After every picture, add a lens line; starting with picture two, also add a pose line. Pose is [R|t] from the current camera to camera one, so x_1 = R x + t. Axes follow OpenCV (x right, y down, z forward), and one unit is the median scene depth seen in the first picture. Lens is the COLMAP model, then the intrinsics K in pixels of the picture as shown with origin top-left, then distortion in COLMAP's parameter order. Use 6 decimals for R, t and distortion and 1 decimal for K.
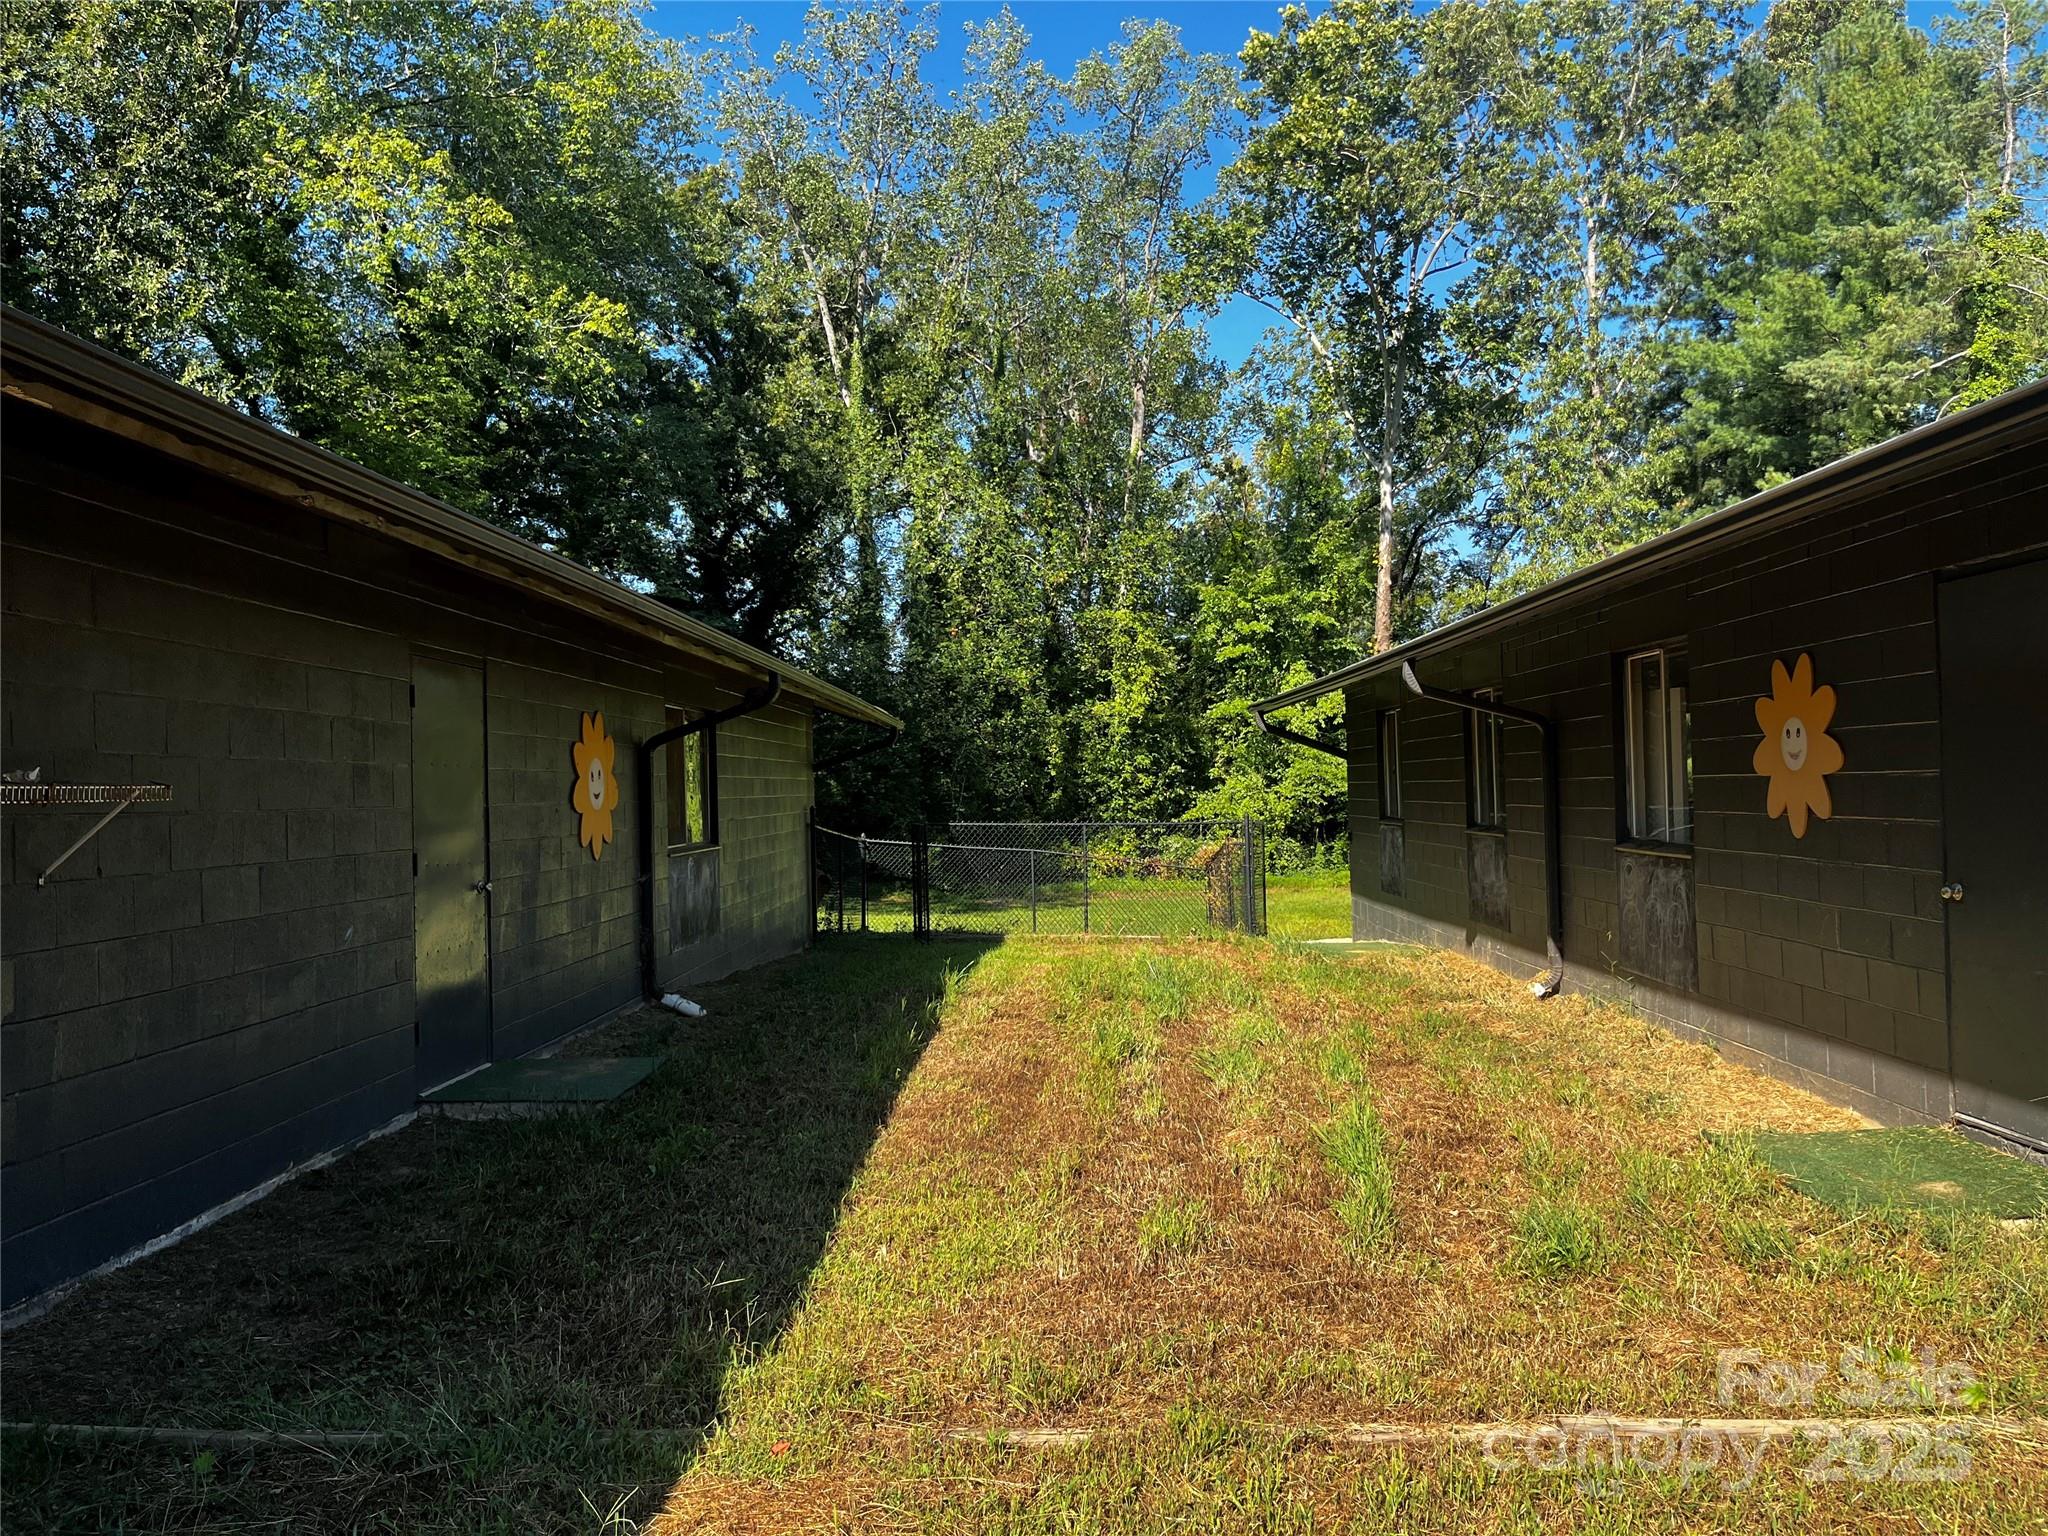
lens RADIAL K [[1513.1, 0, 1024.0], [0, 1513.1, 768.0], [0, 0, 1]] dist [0.040698, -0.052192]
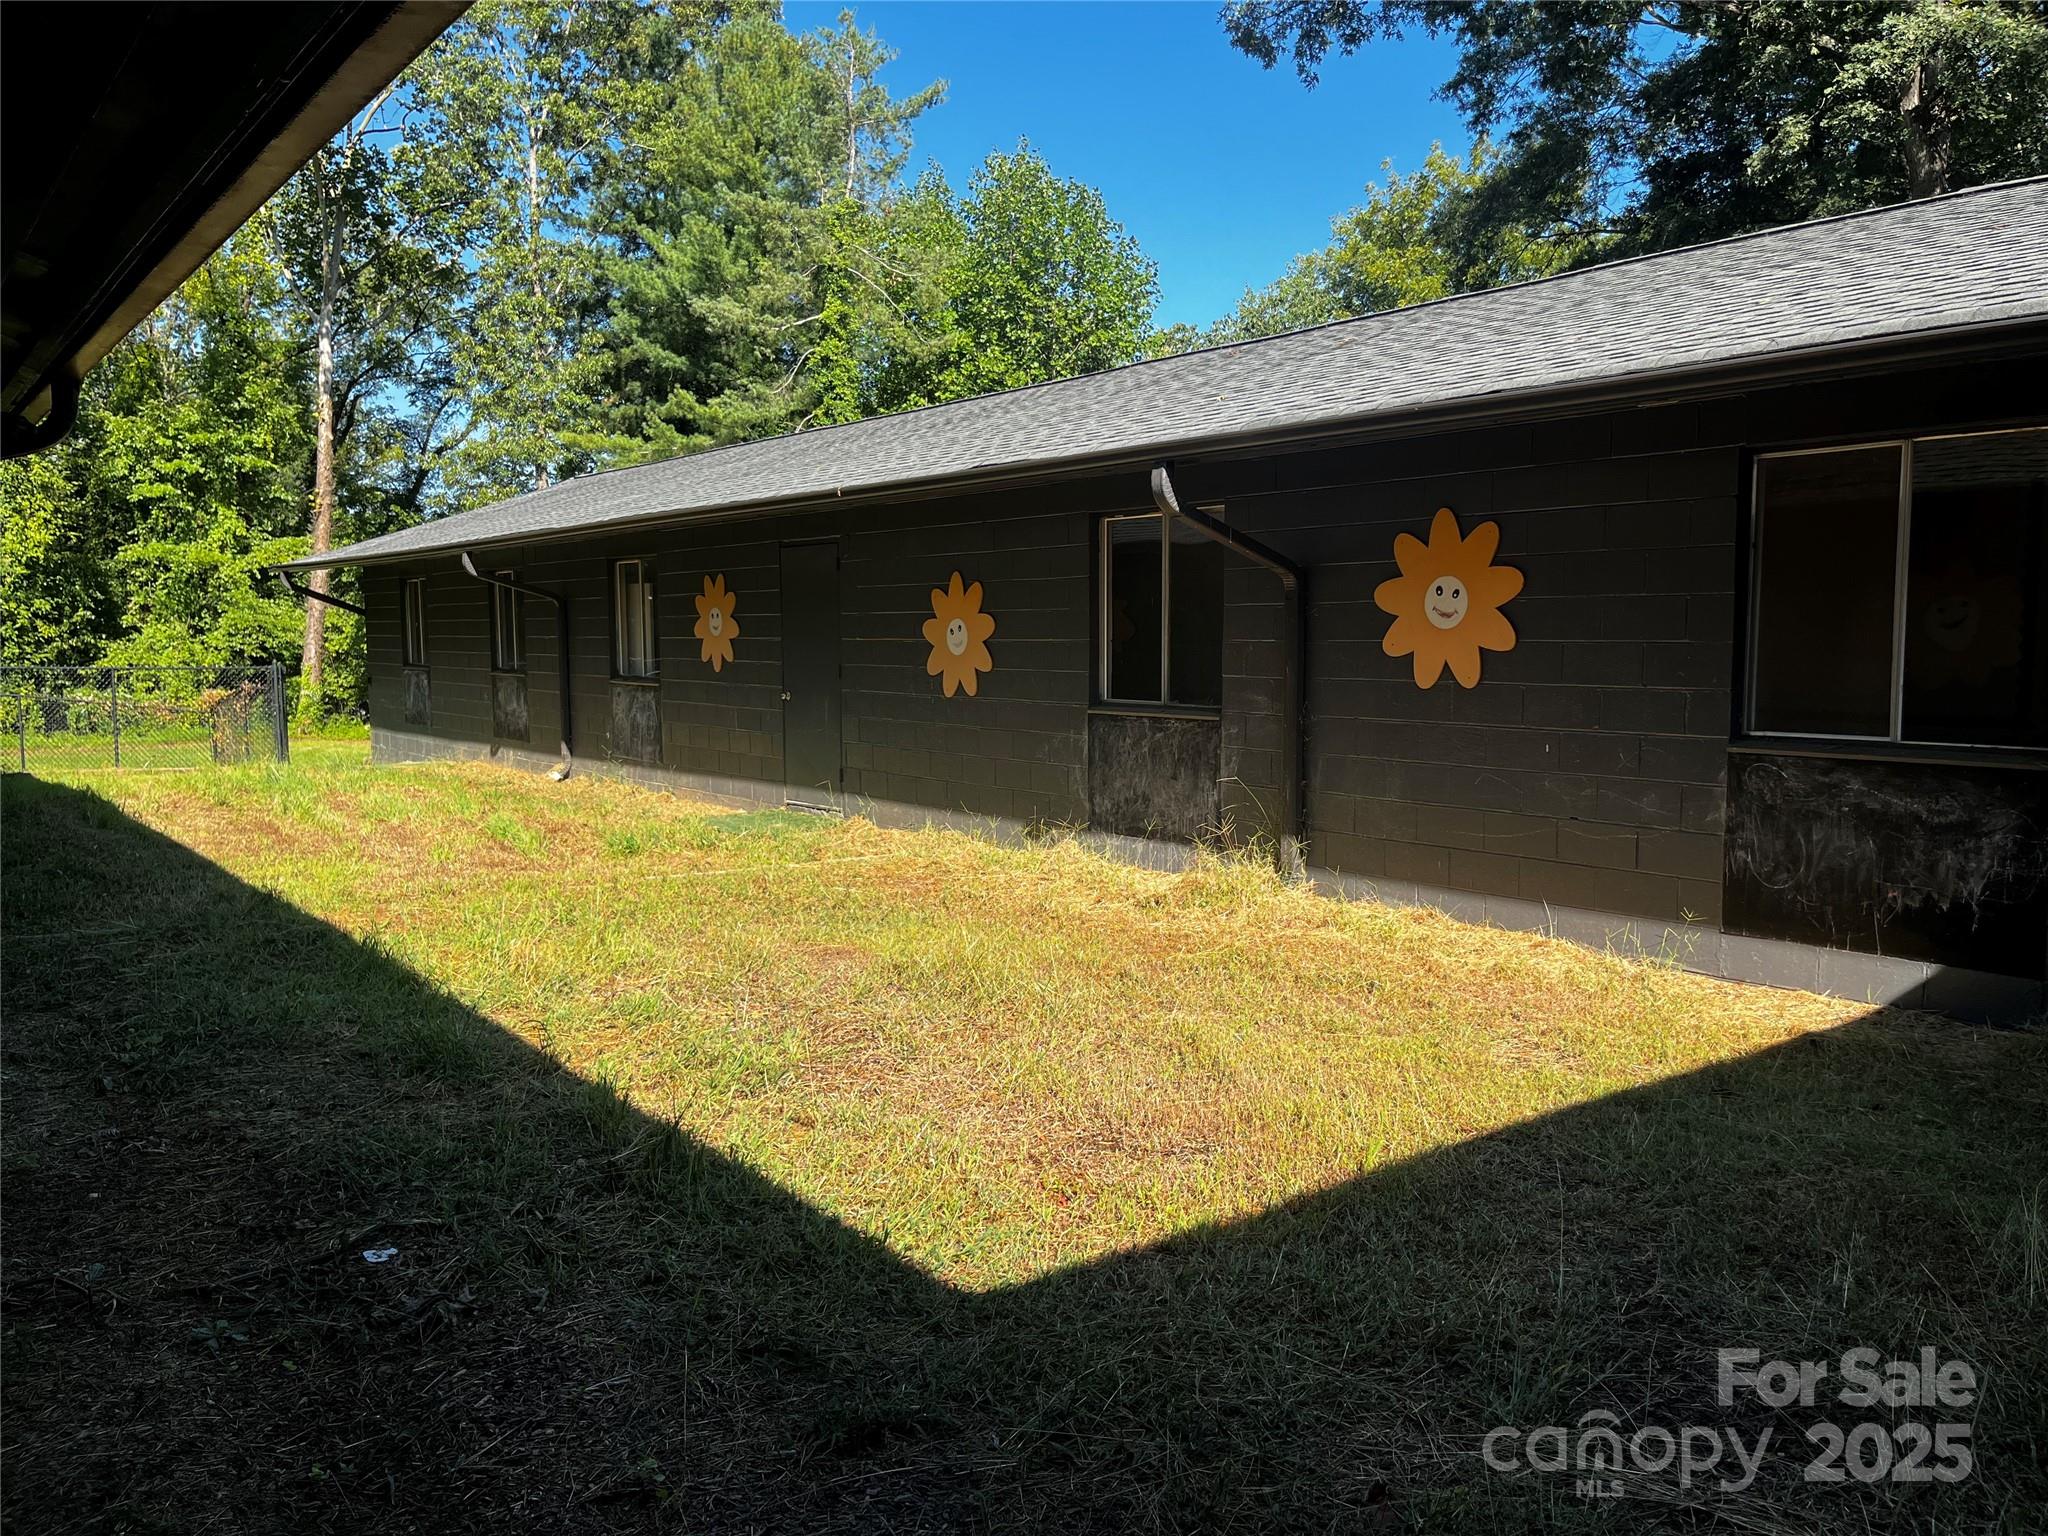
lens RADIAL K [[1543.1, 0, 1024.0], [0, 1543.1, 768.0], [0, 0, 1]] dist [0.092696, -0.188384]
pose [[0.776728, -0.030347, 0.629105, -0.080972], [-0.027727, 0.996223, 0.082290, -0.000893], [-0.629226, -0.081360, 0.772952, -0.145440]]
